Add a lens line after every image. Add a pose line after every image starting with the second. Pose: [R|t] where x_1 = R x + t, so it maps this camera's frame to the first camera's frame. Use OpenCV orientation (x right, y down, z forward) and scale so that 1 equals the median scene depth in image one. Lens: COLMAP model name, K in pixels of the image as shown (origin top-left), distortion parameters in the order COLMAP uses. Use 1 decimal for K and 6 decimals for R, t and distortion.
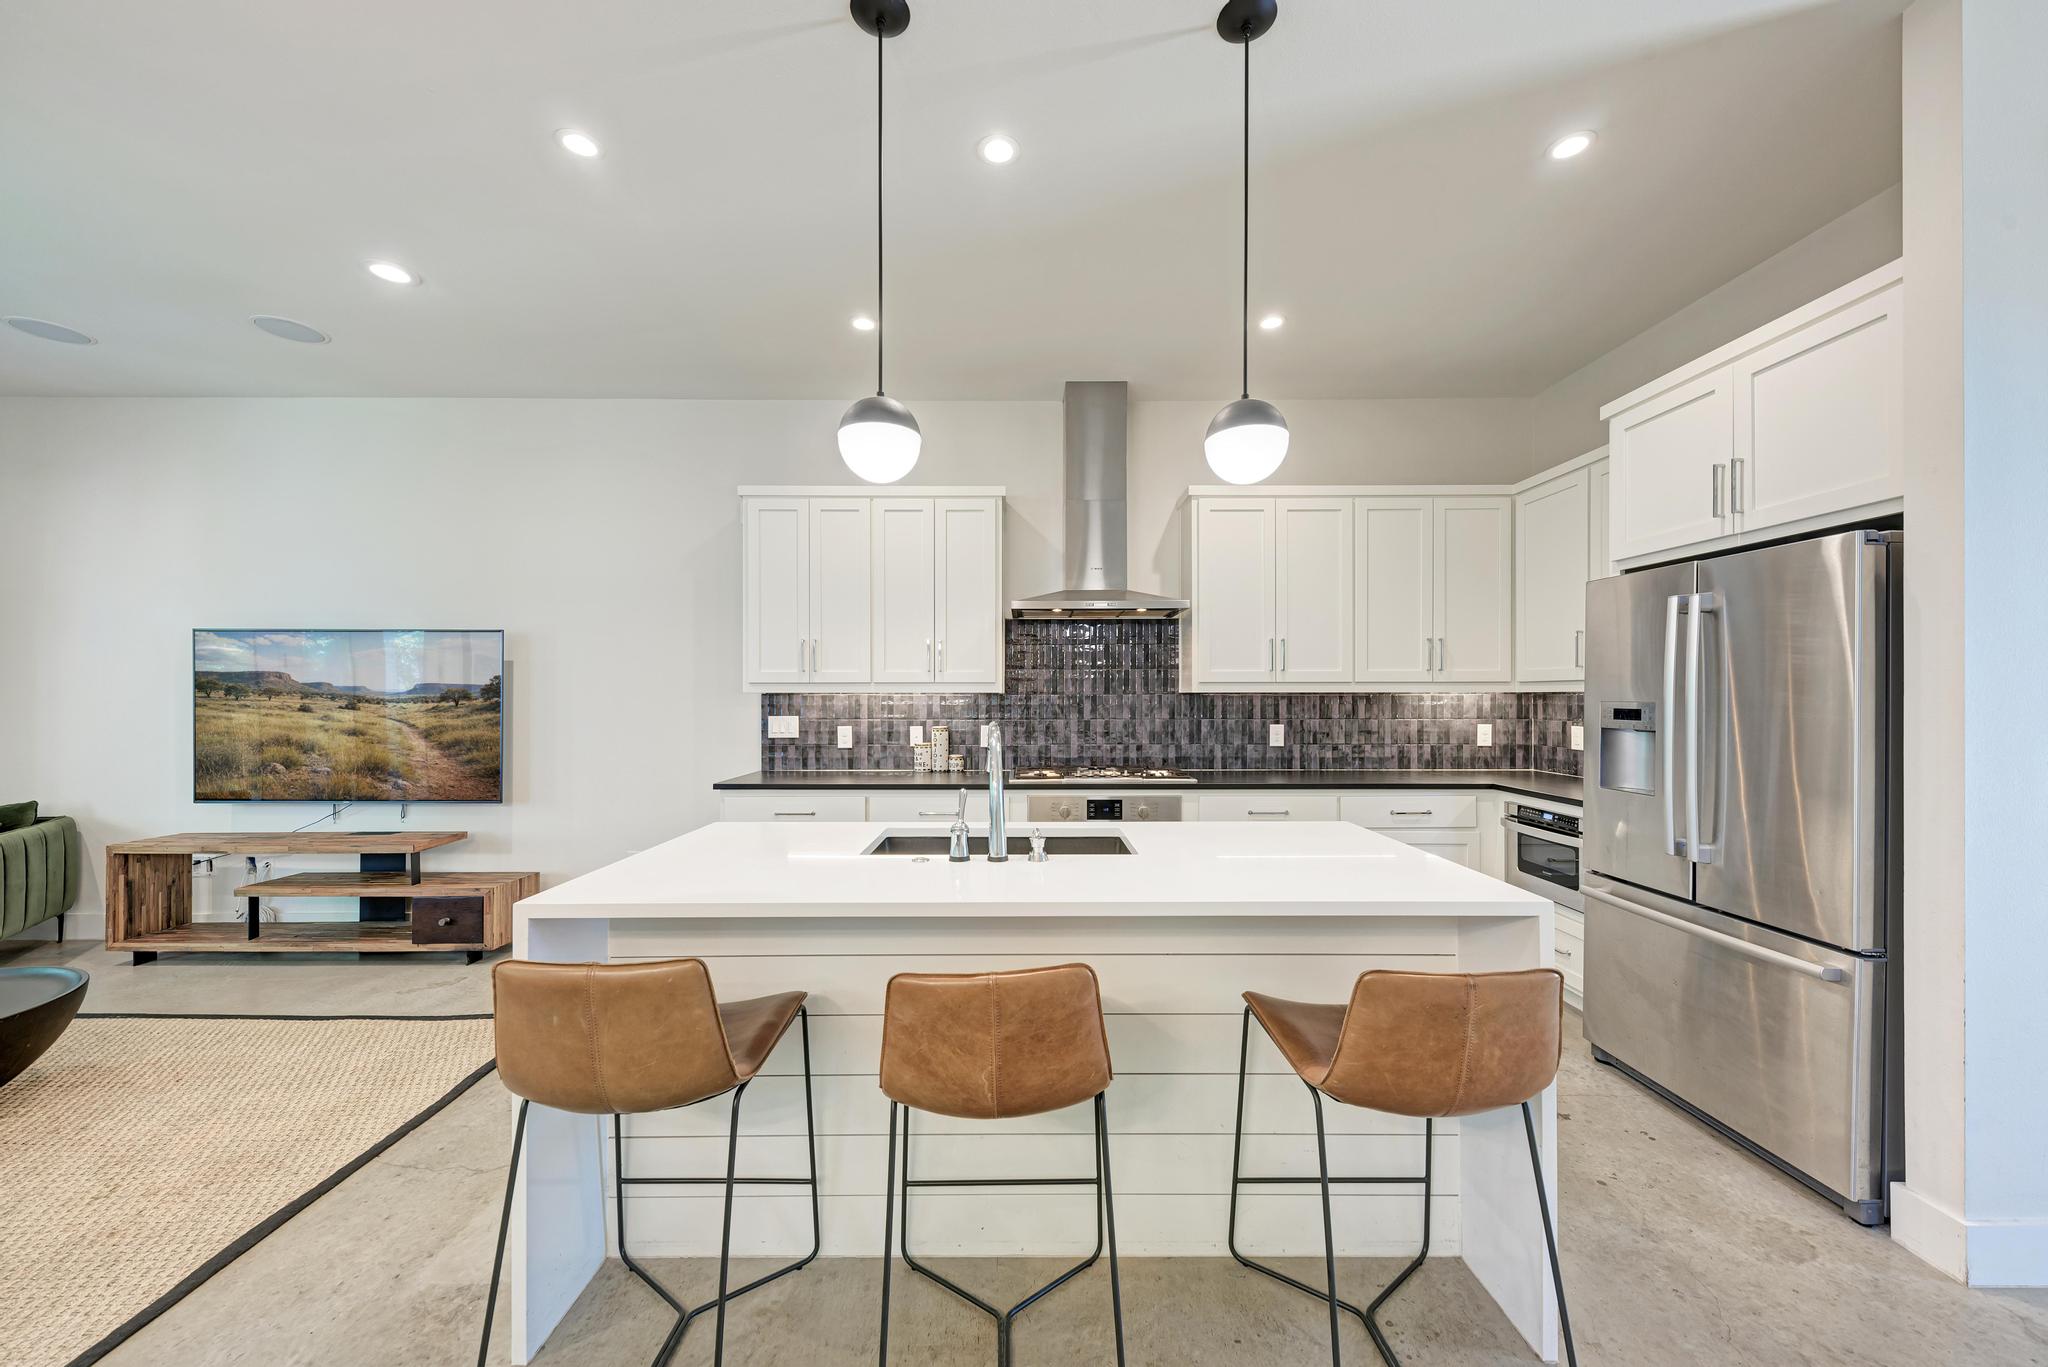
lens RADIAL K [[763.5, 0, 1023.5], [0, 763.5, 701.8], [0, 0, 1]] dist [-0.000503, -0.000028]
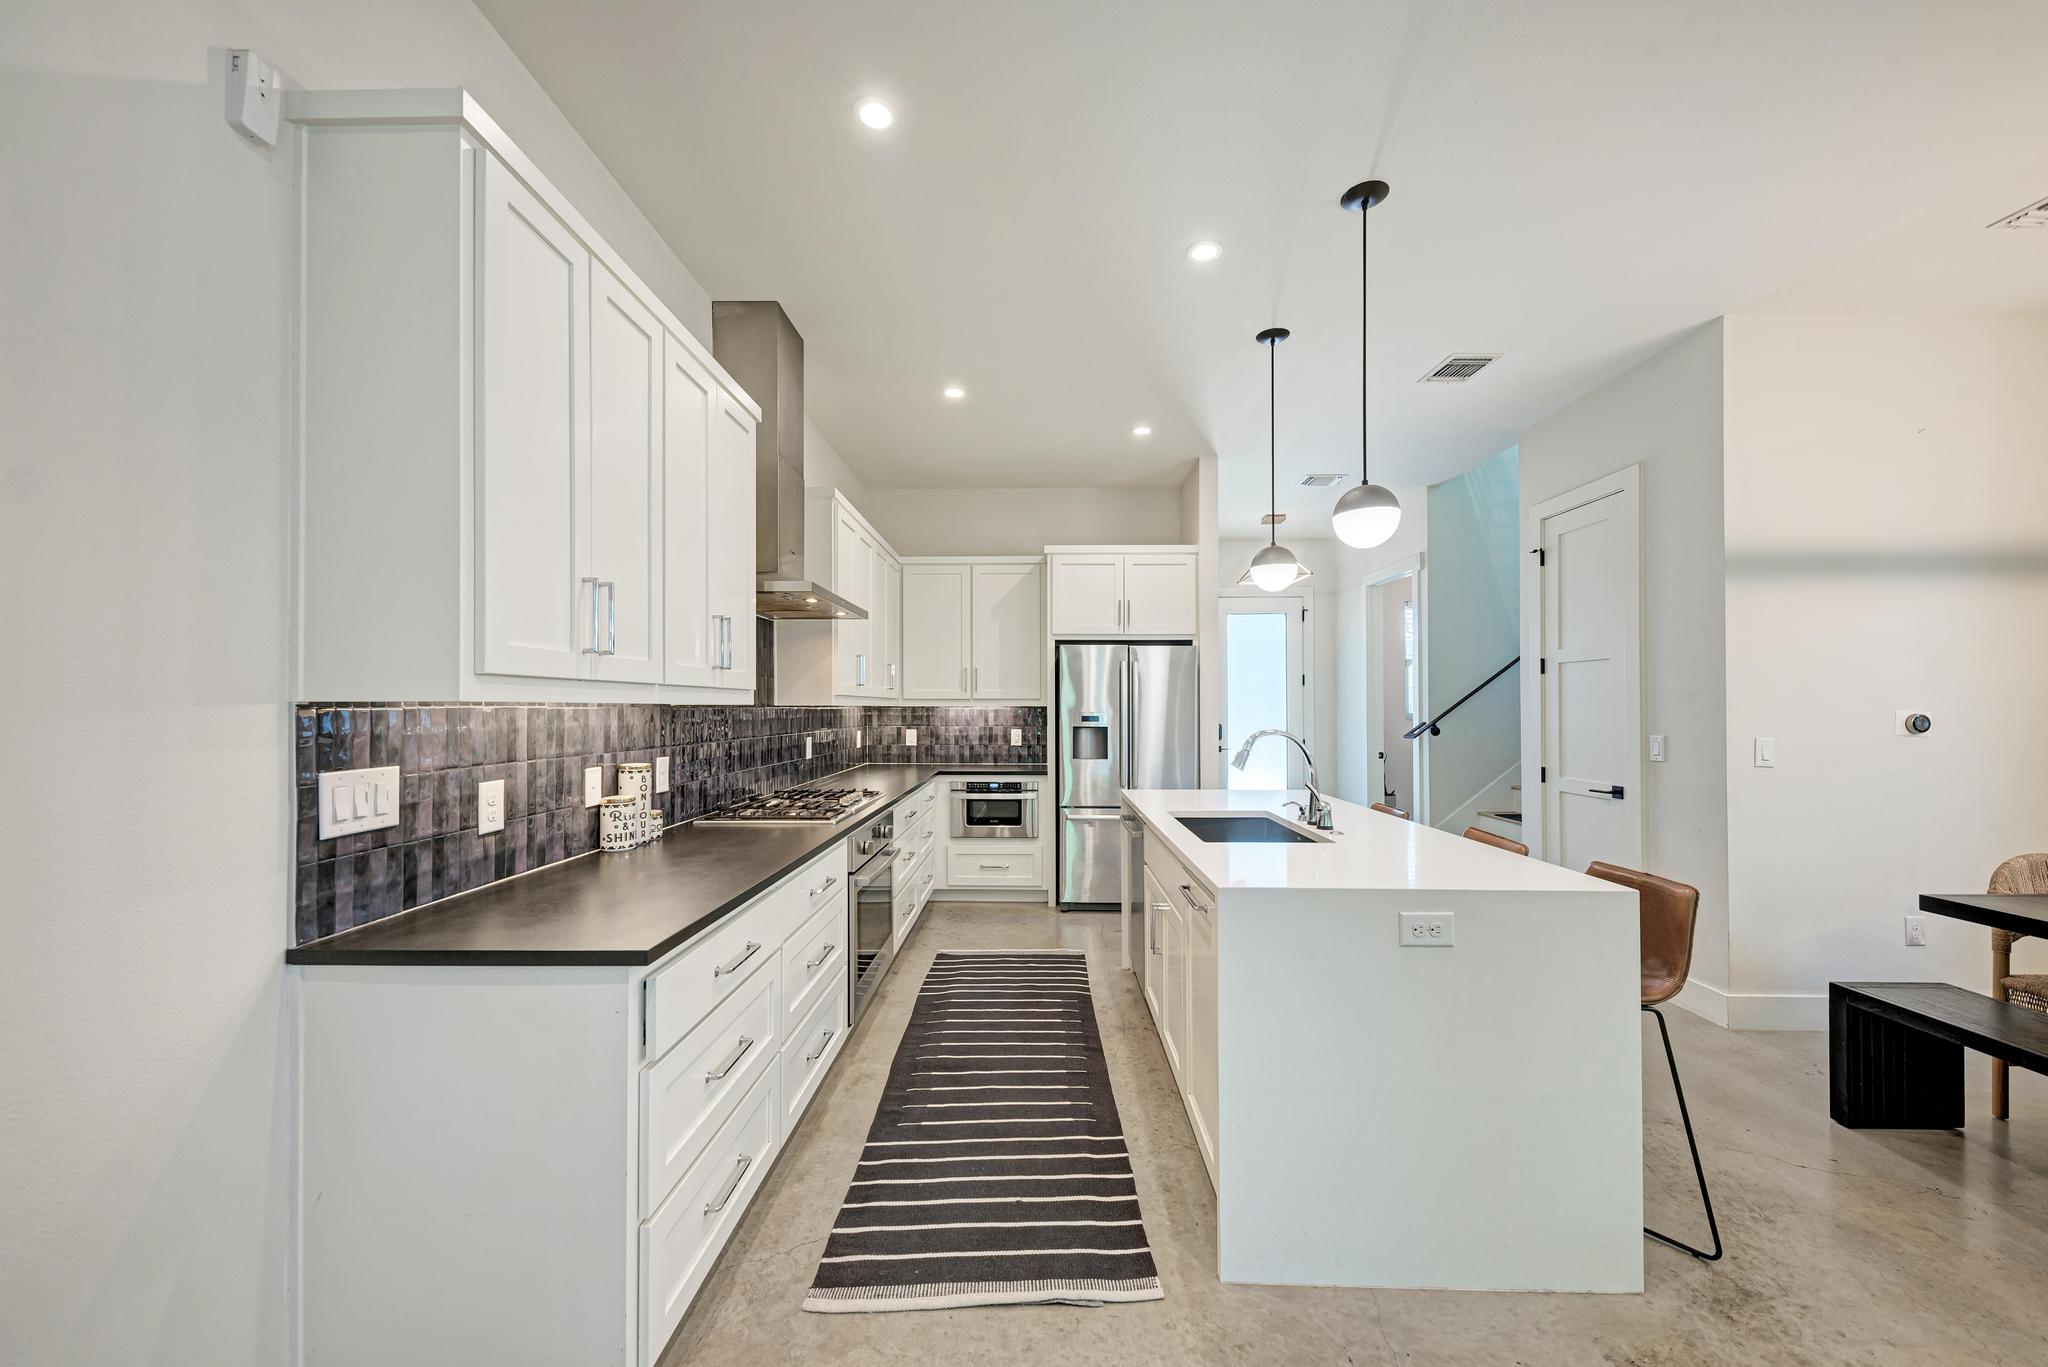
lens RADIAL K [[763.5, 0, 1023.5], [0, 763.5, 701.8], [0, 0, 1]] dist [-0.000503, -0.000028]
pose [[-0.021592, 0.008847, 0.999728, -0.666336], [0.008664, 0.999925, -0.008661, -0.006035], [-0.999729, 0.008475, -0.021667, 0.710958]]
